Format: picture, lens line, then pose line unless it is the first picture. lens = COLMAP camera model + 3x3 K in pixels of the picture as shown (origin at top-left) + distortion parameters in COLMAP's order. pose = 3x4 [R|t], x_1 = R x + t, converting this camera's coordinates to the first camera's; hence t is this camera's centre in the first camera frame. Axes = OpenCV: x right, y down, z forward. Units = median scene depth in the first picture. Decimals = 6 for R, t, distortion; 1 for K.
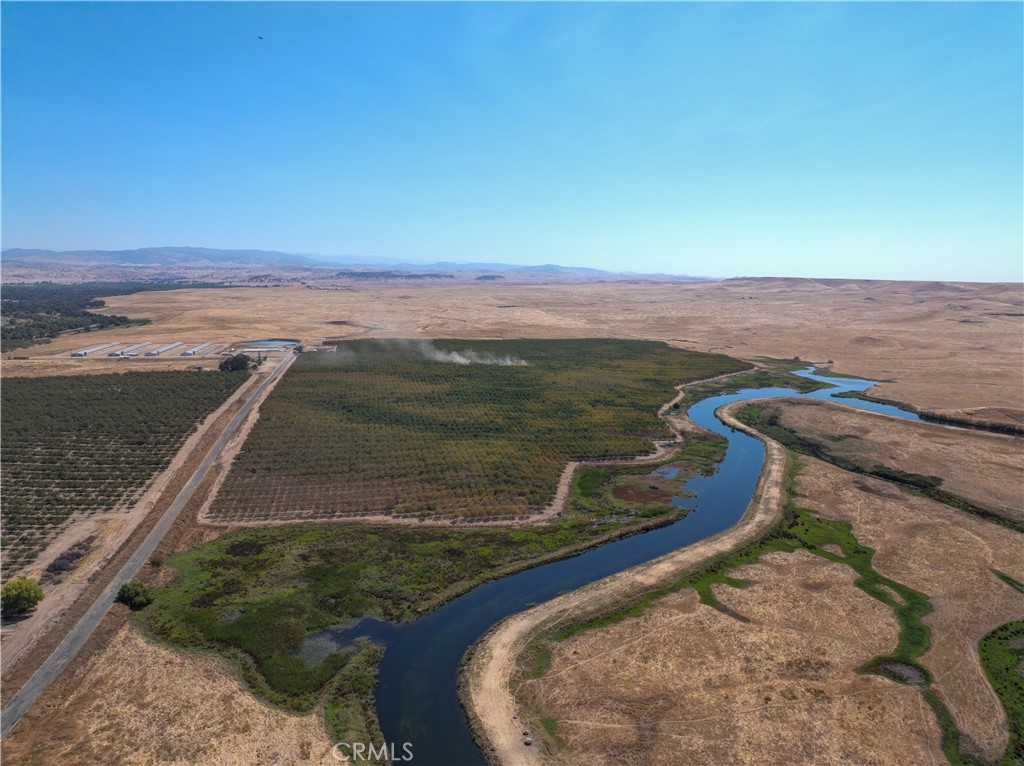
lens RADIAL K [[718.7, 0, 516.1], [0, 718.7, 383.0], [0, 0, 1]] dist [-0.036424, -0.002556]
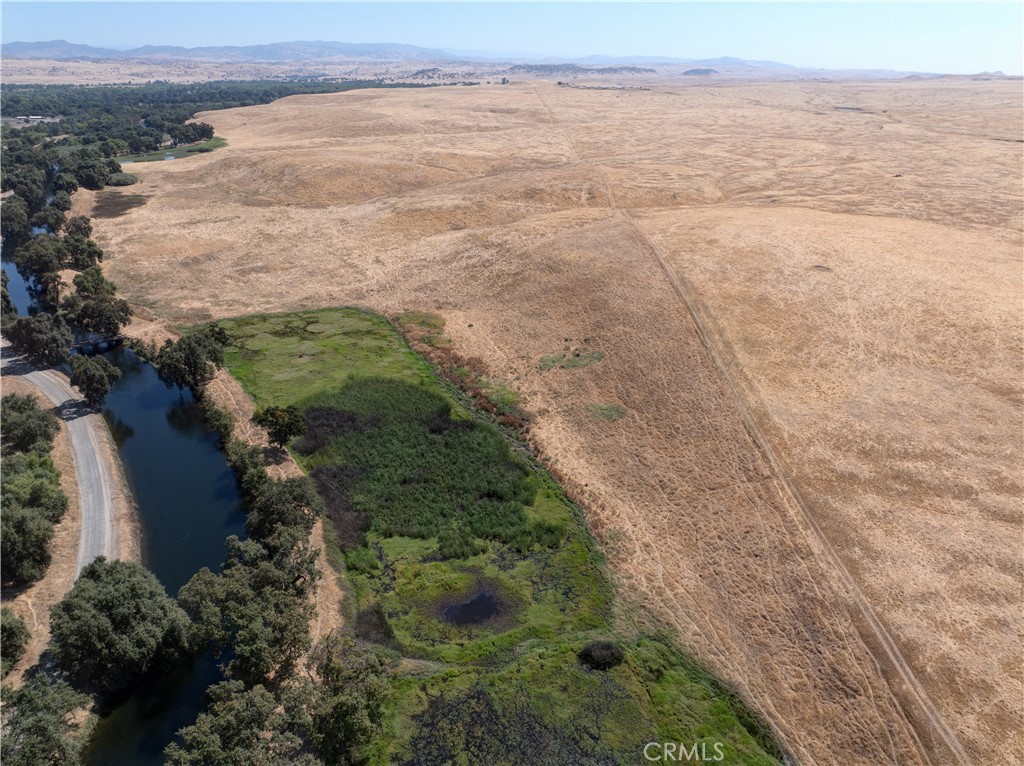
lens RADIAL K [[718.7, 0, 516.1], [0, 718.7, 383.0], [0, 0, 1]] dist [-0.036424, -0.002556]
pose [[0.984337, 0.062168, -0.164972, -0.094595], [-0.017222, 0.965195, 0.260965, -0.023060], [0.175454, -0.254036, 0.951147, 0.171298]]
